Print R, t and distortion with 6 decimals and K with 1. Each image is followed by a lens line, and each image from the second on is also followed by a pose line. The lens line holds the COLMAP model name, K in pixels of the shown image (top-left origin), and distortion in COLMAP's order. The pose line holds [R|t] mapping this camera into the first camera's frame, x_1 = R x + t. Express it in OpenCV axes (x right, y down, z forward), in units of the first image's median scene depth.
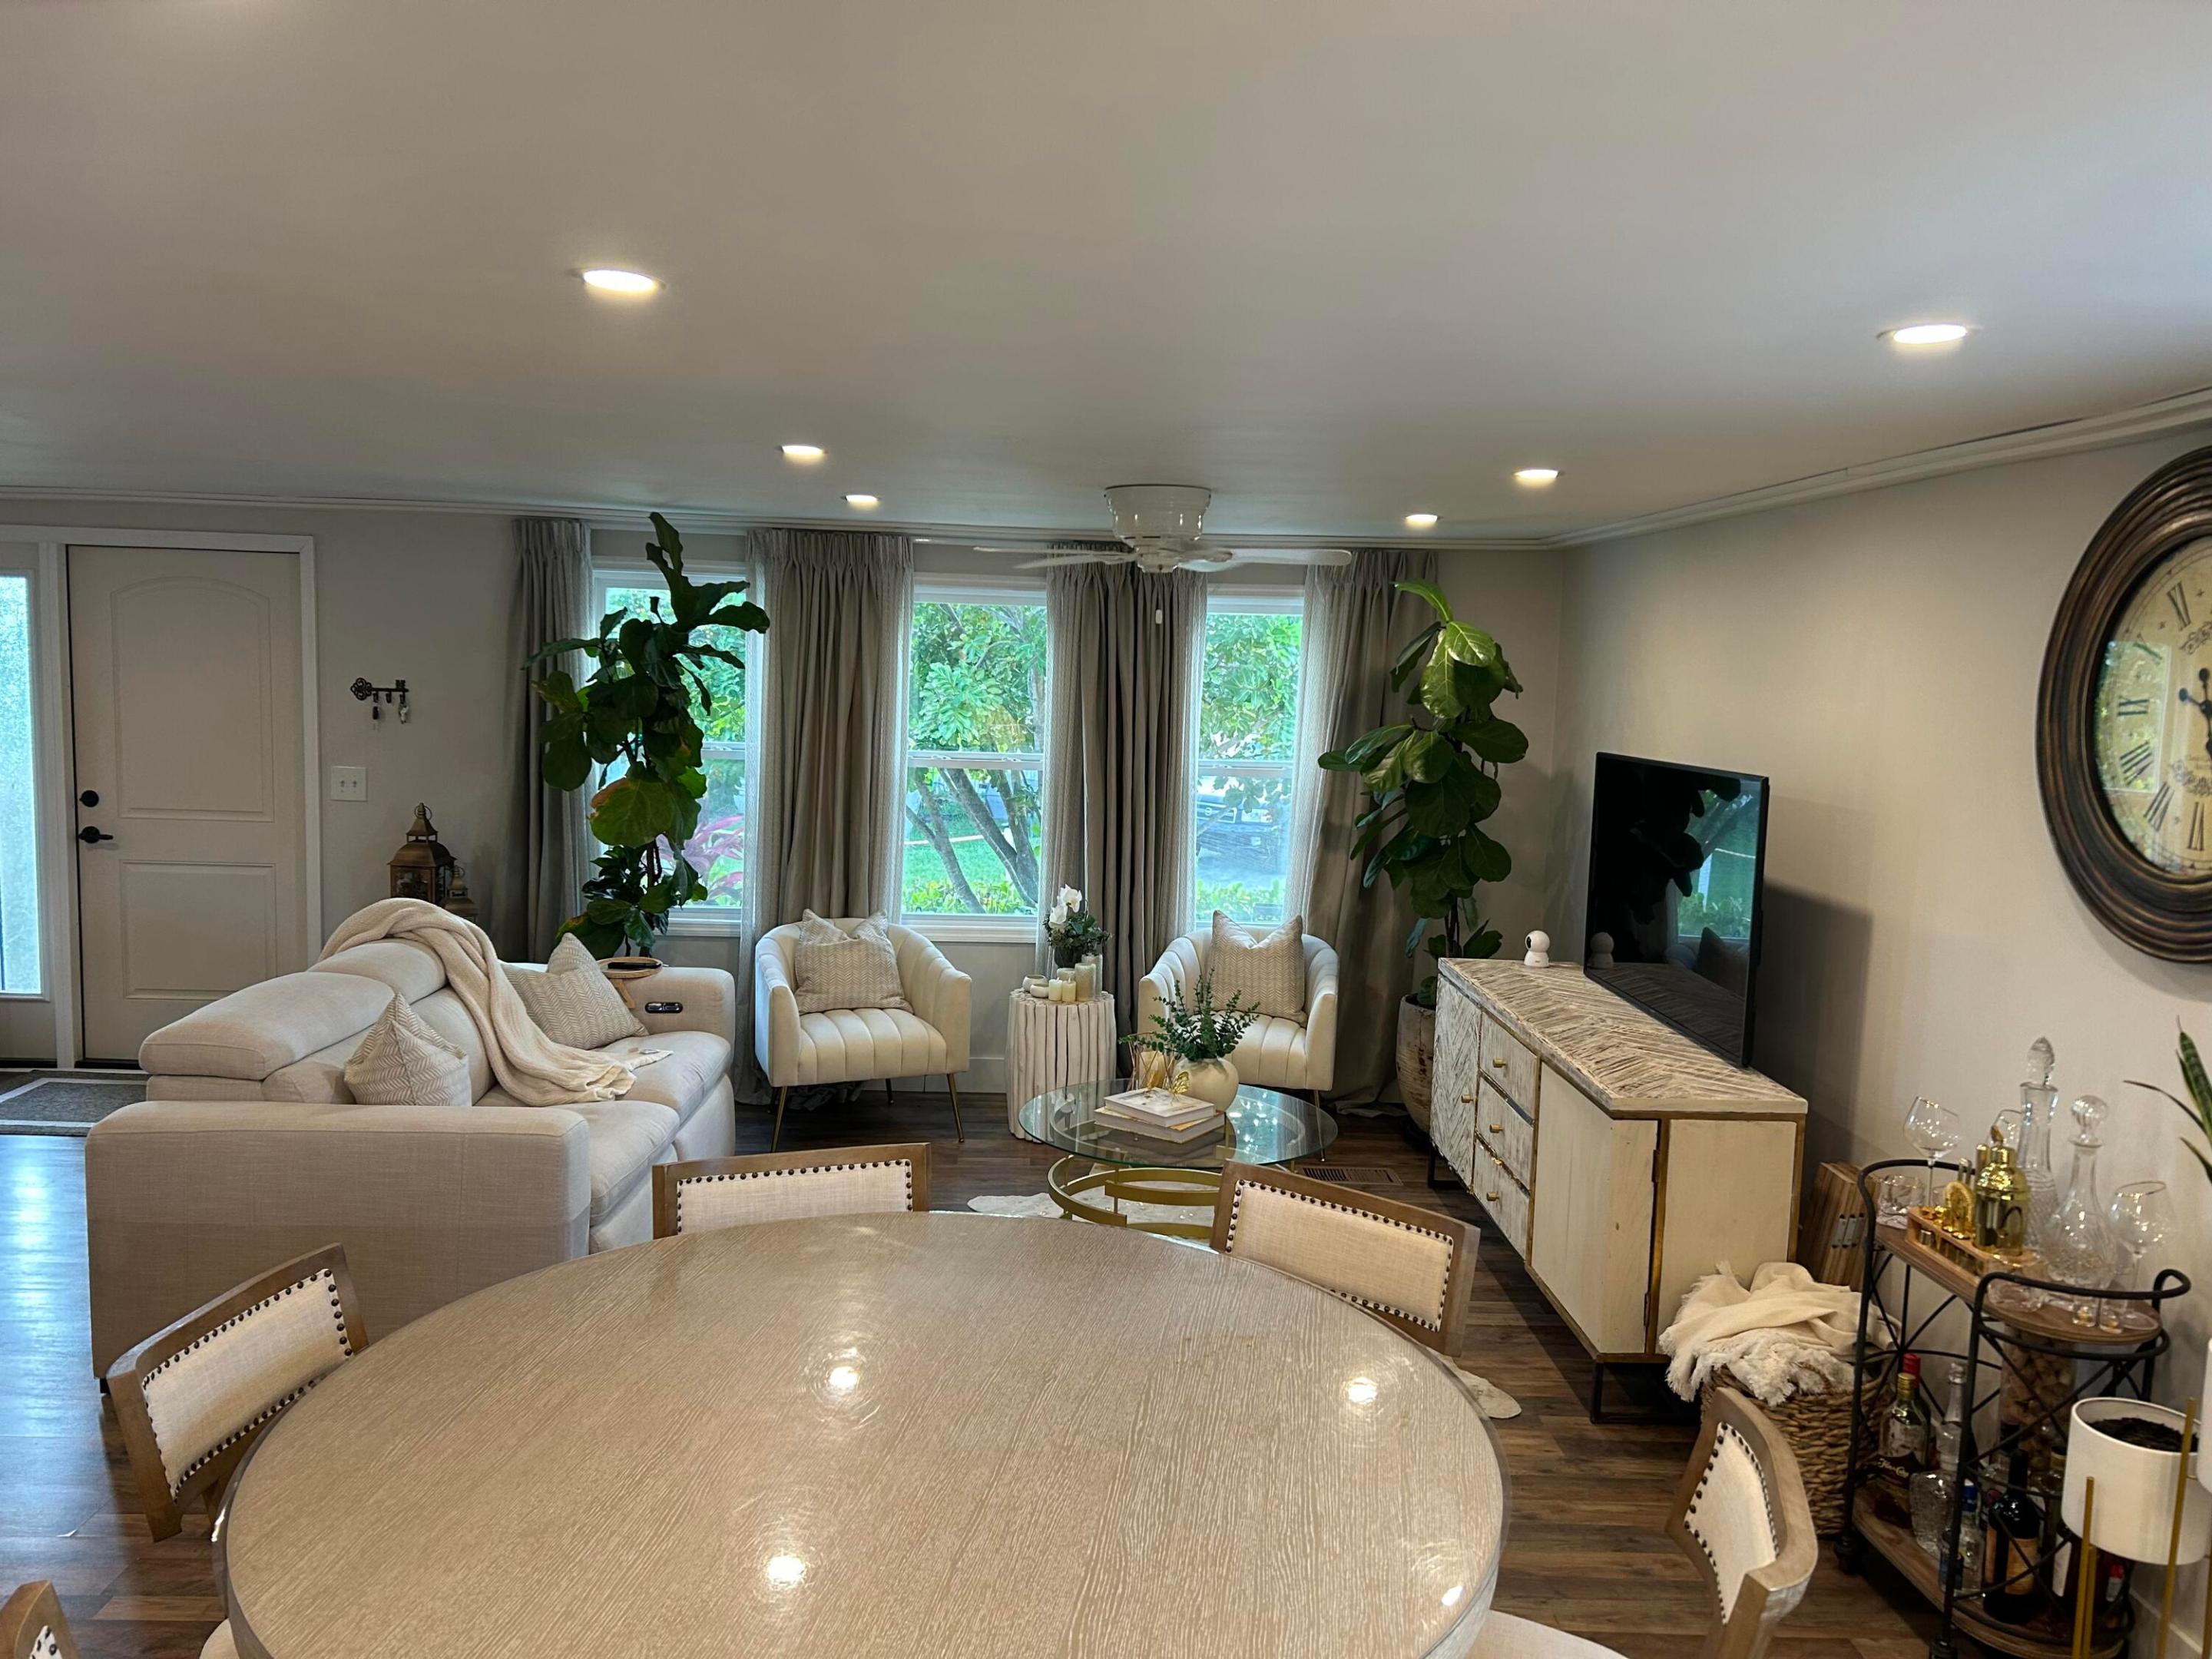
lens RADIAL K [[1661.2, 0, 1123.4], [0, 1661.2, 833.5], [0, 0, 1]] dist [0.060594, -0.069180]
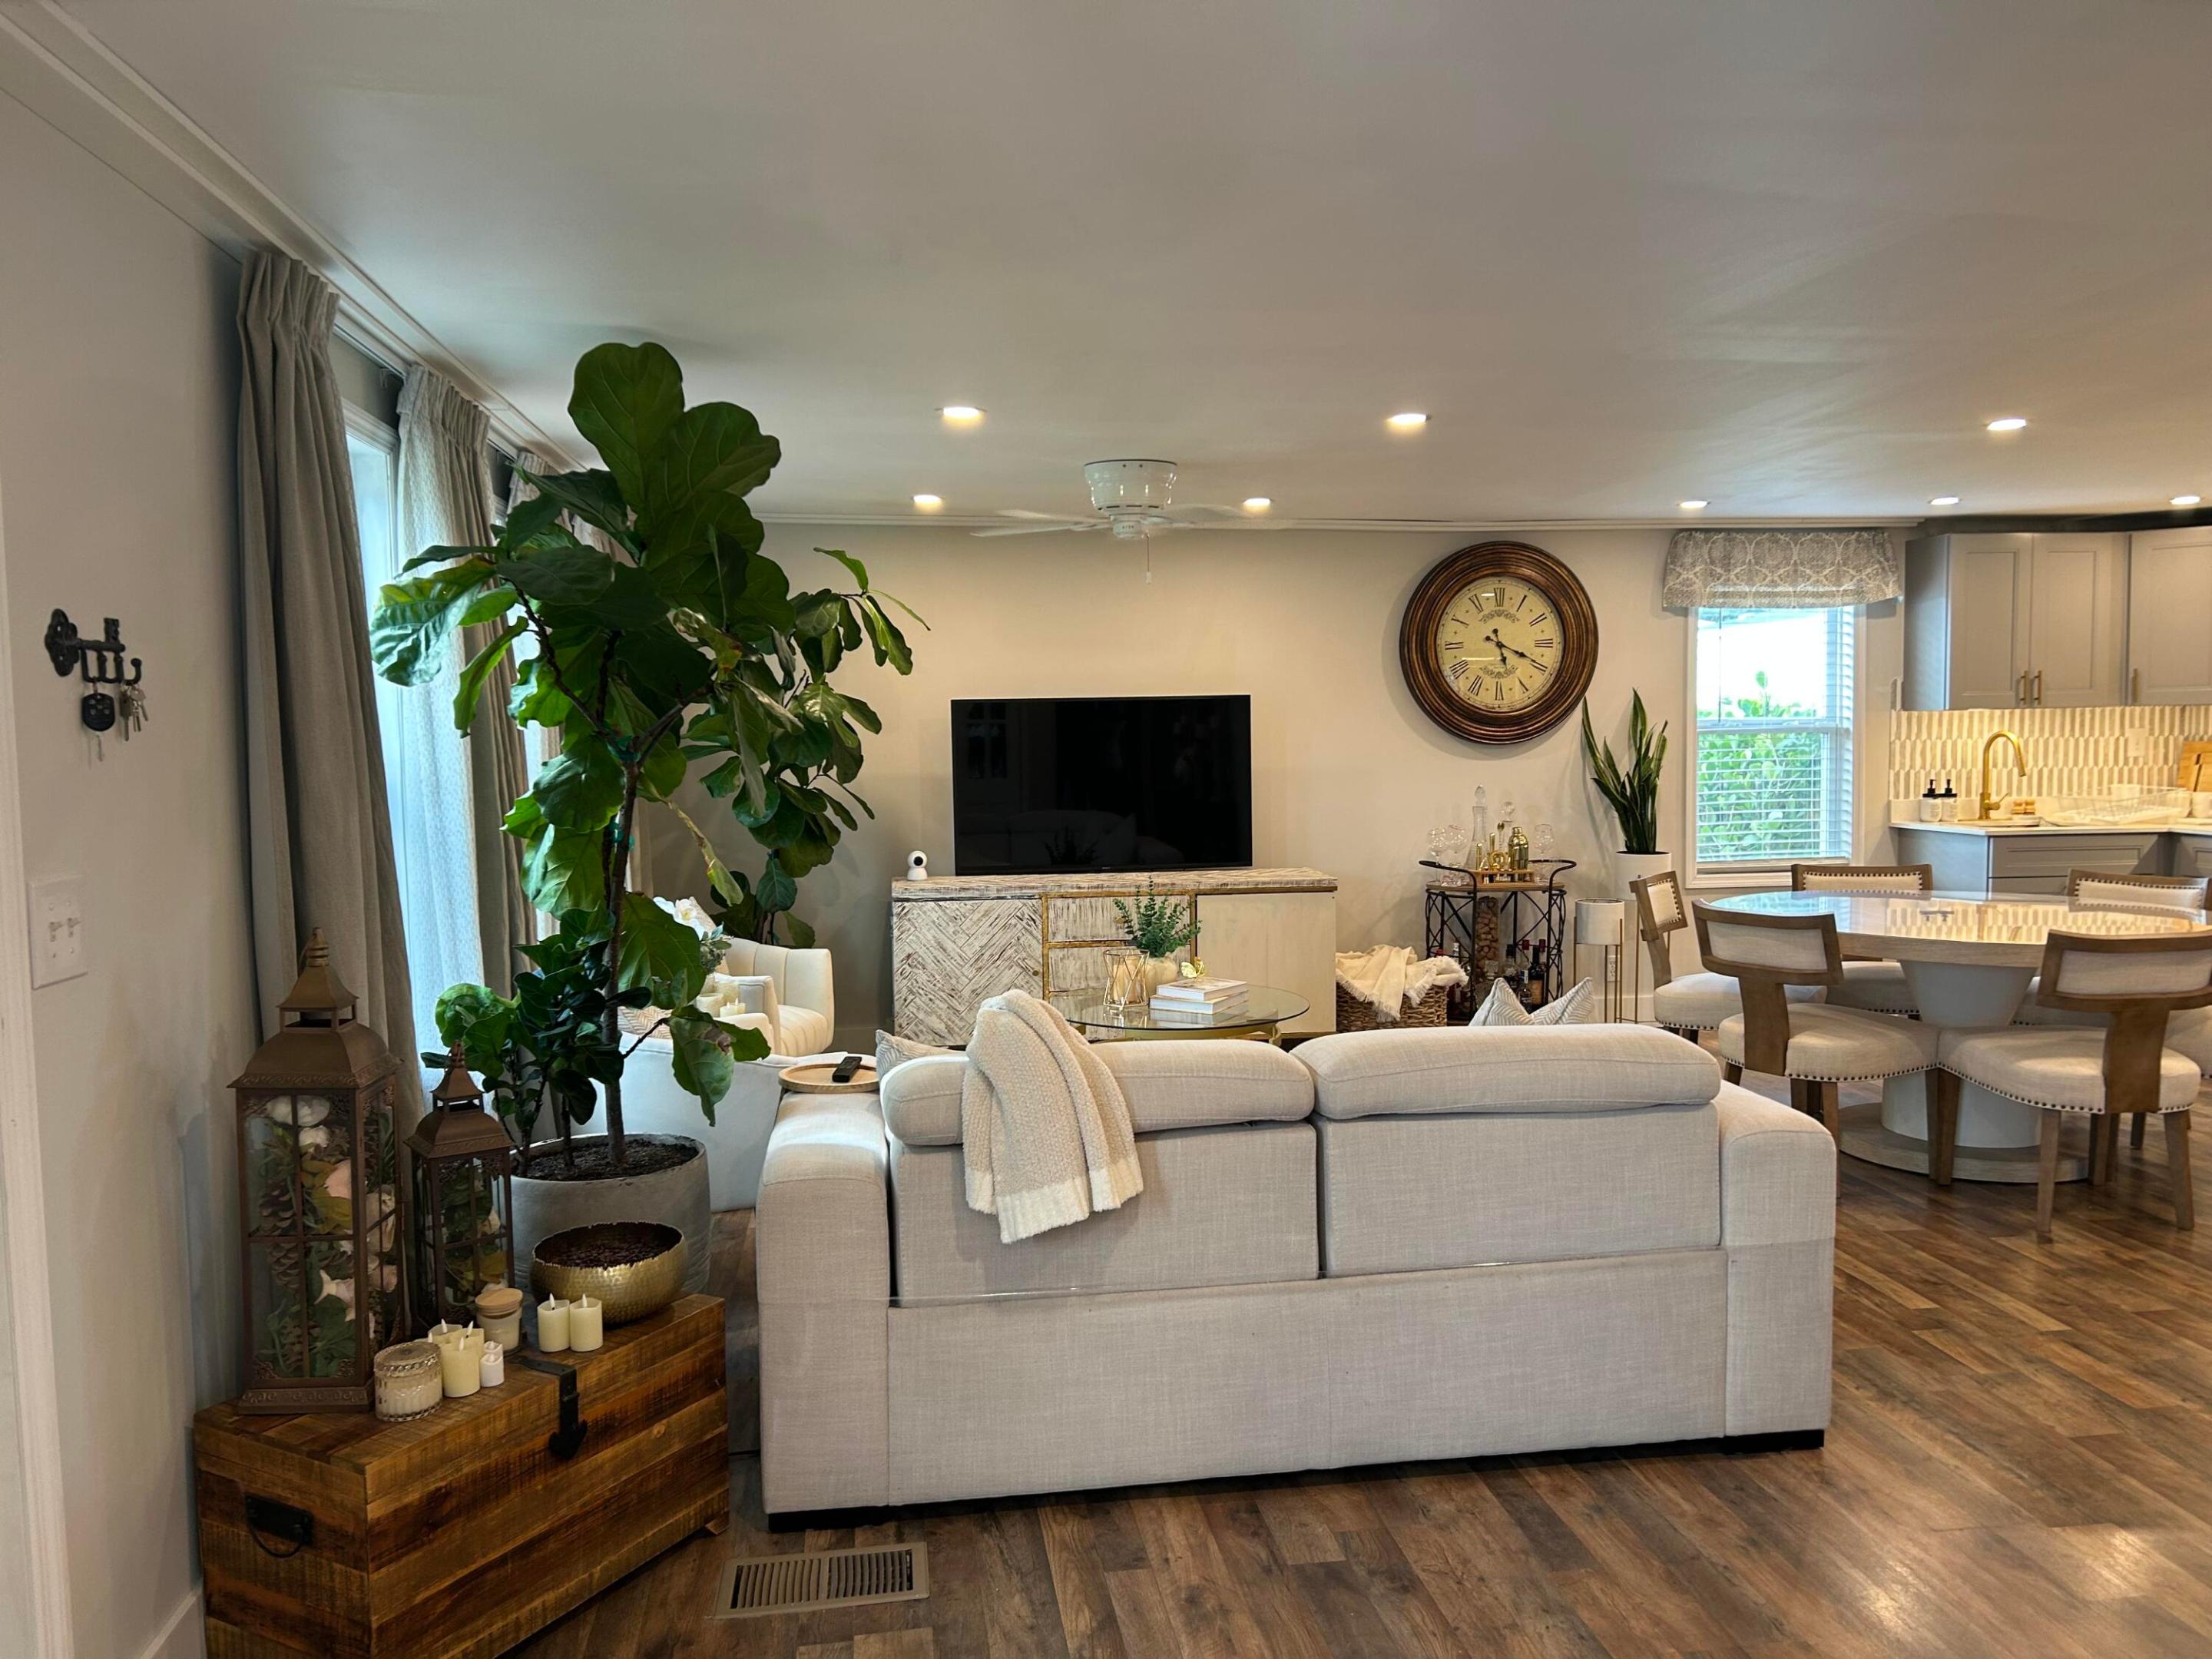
lens RADIAL K [[1647.0, 0, 1120.7], [0, 1647.0, 832.7], [0, 0, 1]] dist [0.055088, -0.053696]
pose [[-0.114936, -0.100890, 0.988236, -0.949853], [0.111009, 0.987293, 0.113705, -0.074107], [-0.987151, 0.122772, -0.102276, 0.978408]]
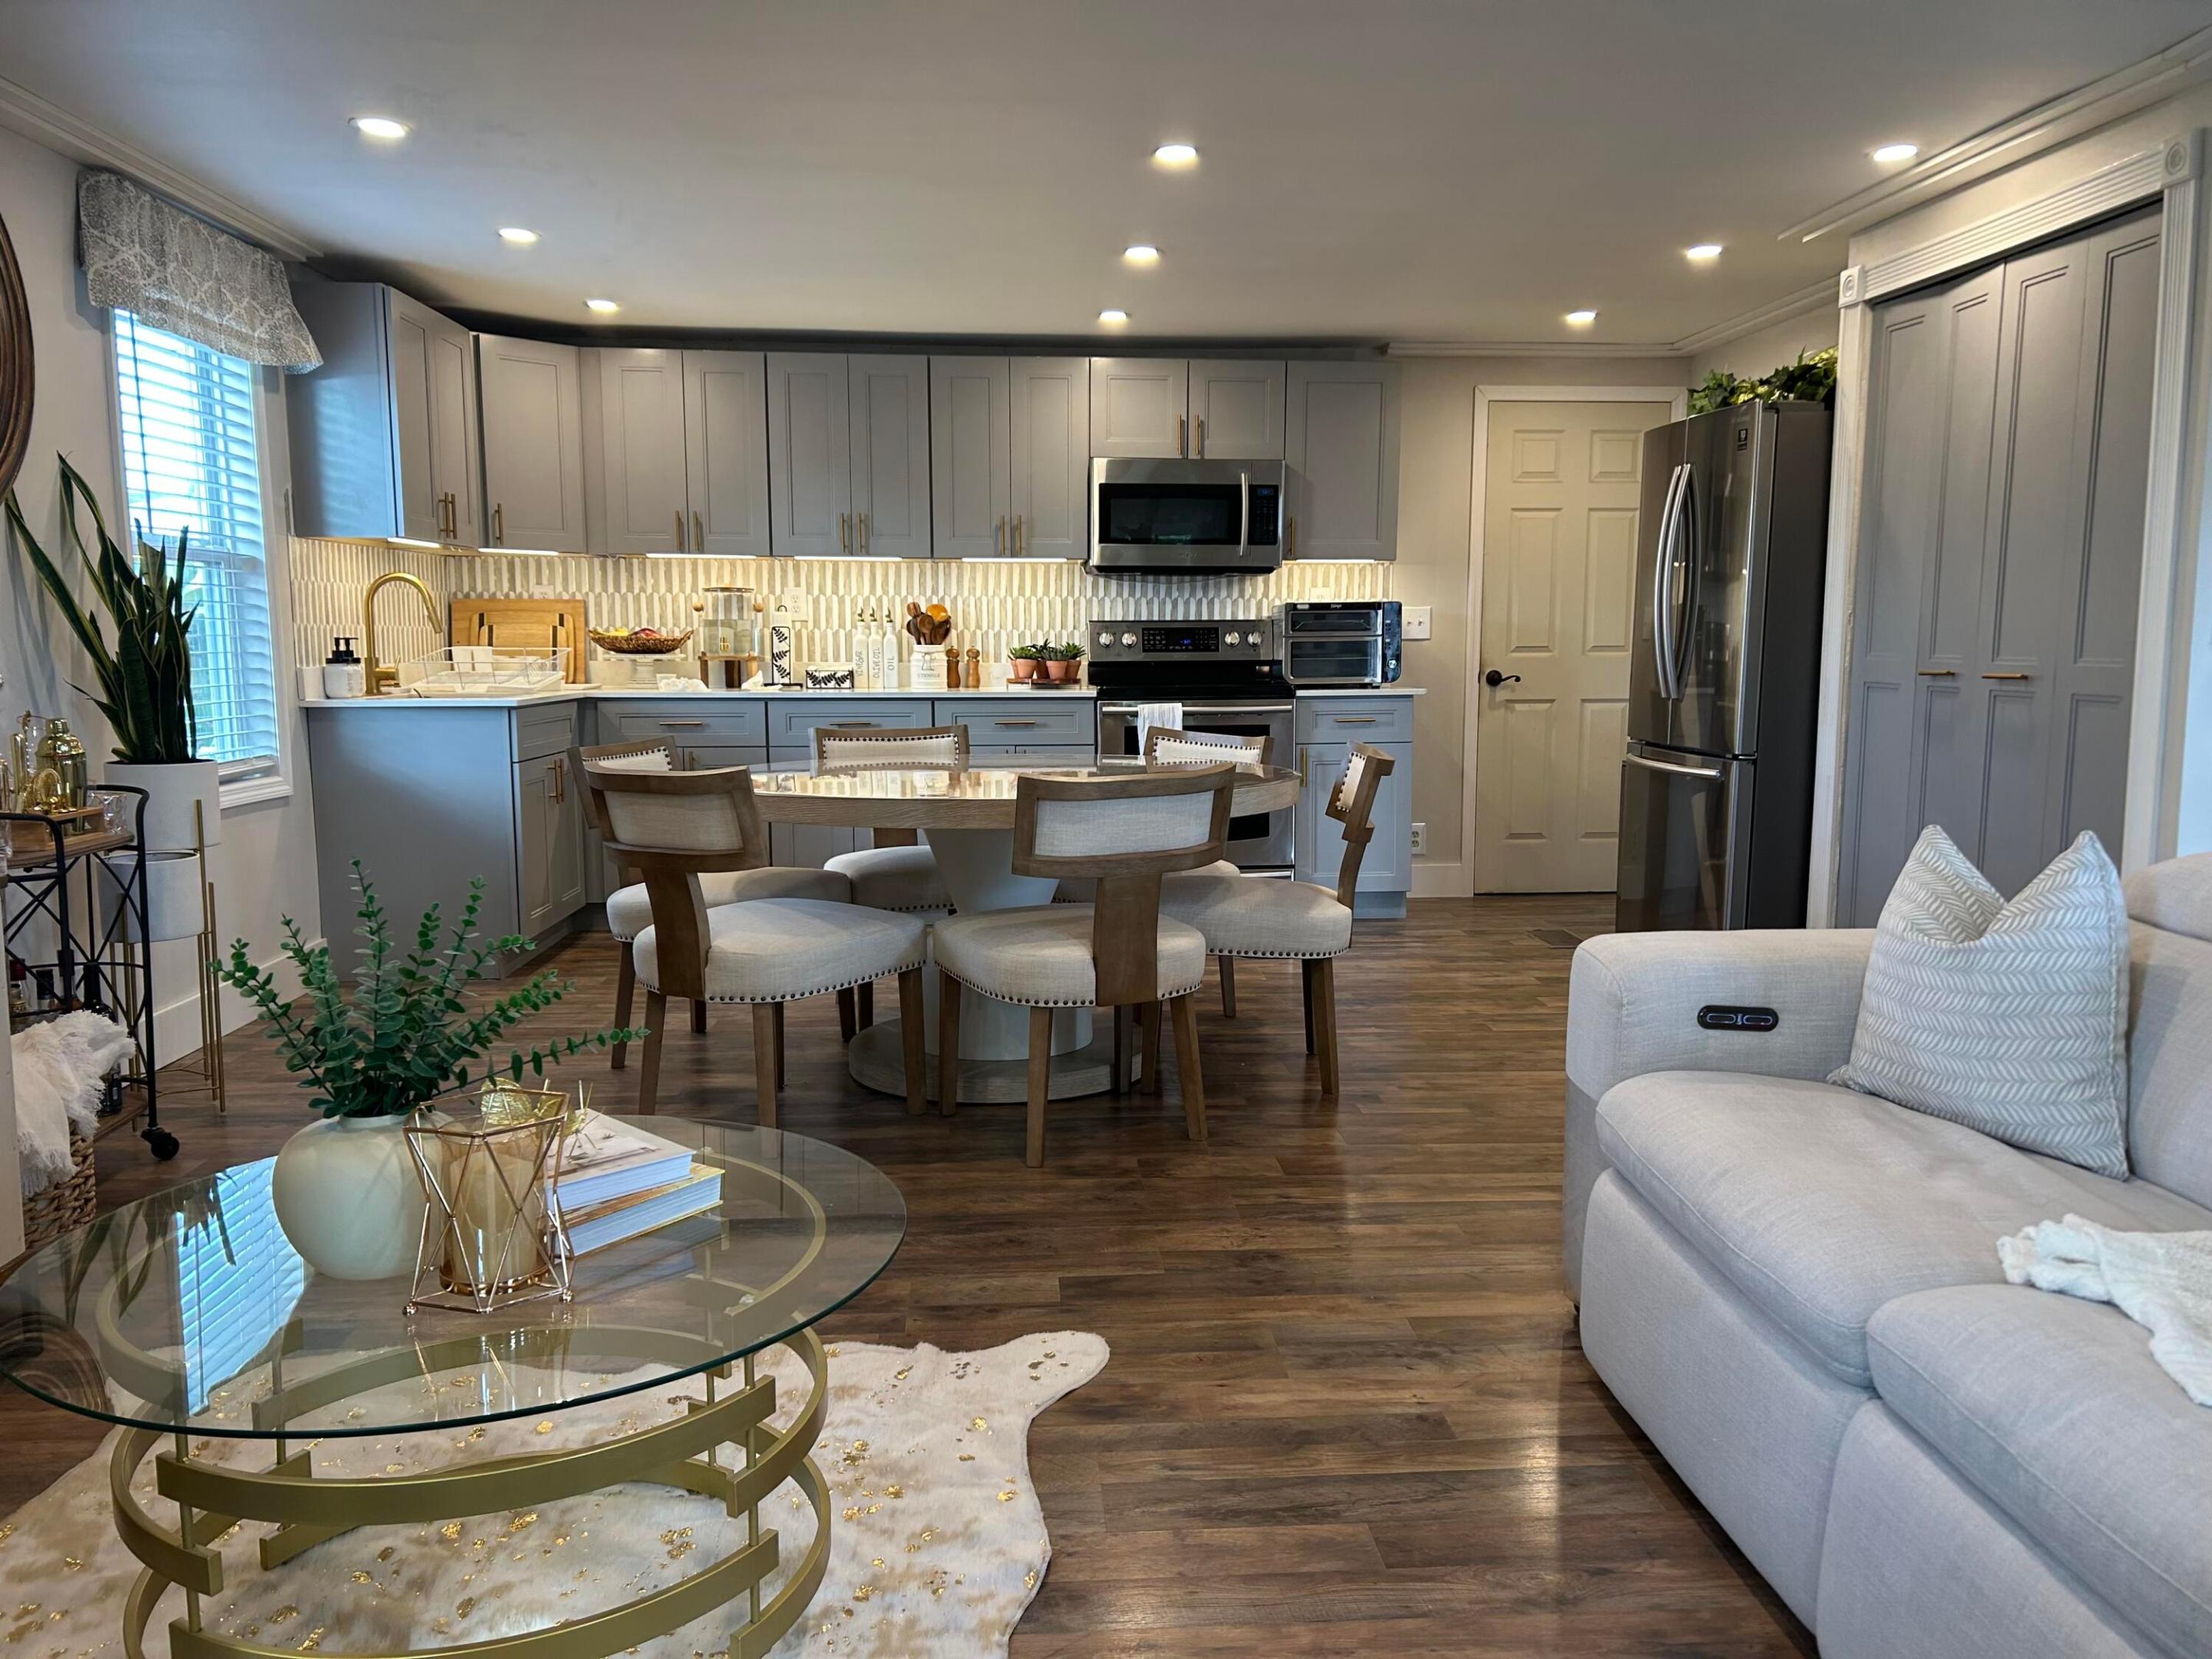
lens RADIAL K [[1637.5, 0, 1117.9], [0, 1637.5, 835.3], [0, 0, 1]] dist [0.105996, -0.127019]
pose [[-0.998921, -0.031064, -0.034522, -0.083028], [-0.037942, 0.974552, 0.220926, -0.006546], [0.026781, 0.221997, -0.974679, 1.159667]]
